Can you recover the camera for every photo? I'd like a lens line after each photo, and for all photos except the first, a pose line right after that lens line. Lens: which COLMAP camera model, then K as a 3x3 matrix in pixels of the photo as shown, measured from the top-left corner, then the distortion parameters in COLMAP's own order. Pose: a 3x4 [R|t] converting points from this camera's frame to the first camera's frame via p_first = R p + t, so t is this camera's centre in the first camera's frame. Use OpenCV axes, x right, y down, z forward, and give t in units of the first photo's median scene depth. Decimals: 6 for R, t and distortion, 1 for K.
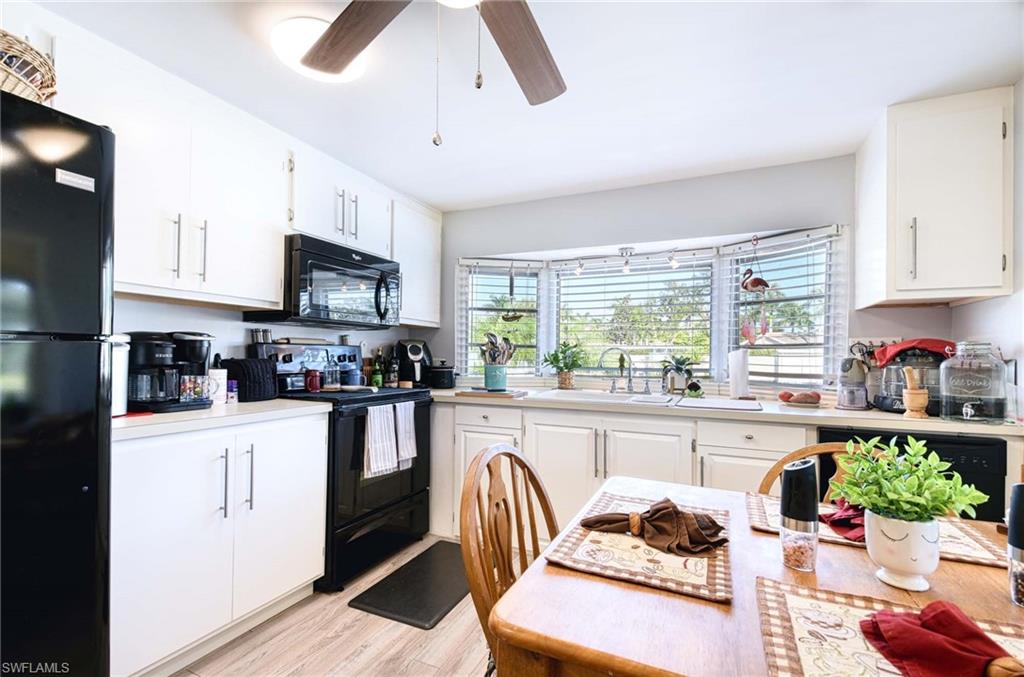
lens RADIAL K [[464.1, 0, 485.1], [0, 464.1, 354.8], [0, 0, 1]] dist [-0.000803, -0.000277]
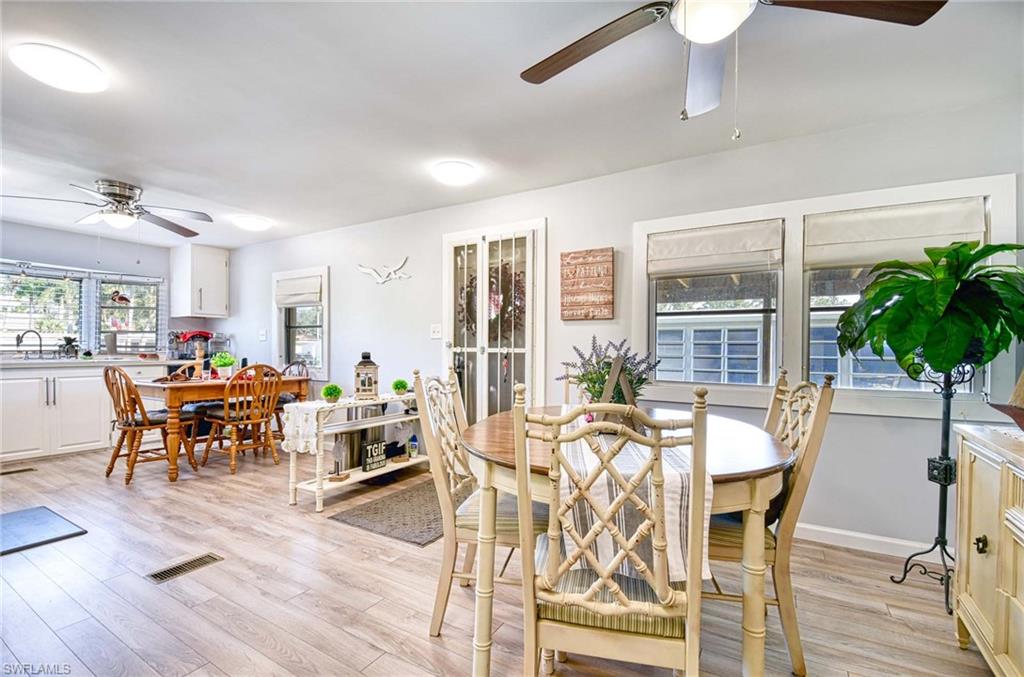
lens RADIAL K [[460.0, 0, 508.5], [0, 460.0, 346.9], [0, 0, 1]] dist [-0.003217, -0.000983]
pose [[0.083345, -0.004624, 0.996510, -1.098310], [-0.007614, 0.999957, 0.005277, 0.020095], [-0.996492, -0.008027, 0.083307, -0.705518]]
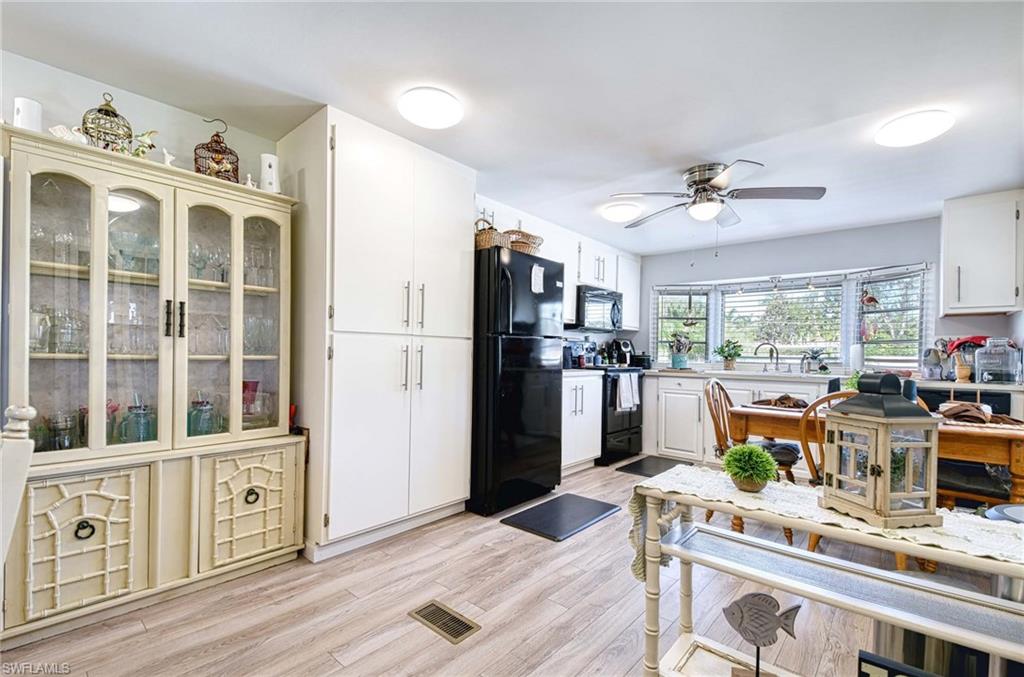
lens RADIAL K [[436.0, 0, 486.2], [0, 436.0, 355.6], [0, 0, 1]] dist [-0.027320, -0.000156]
pose [[0.953767, 0.005330, -0.300501, -0.183449], [-0.003878, 0.999978, 0.005430, 0.023345], [0.300523, -0.004014, 0.953766, -0.666626]]
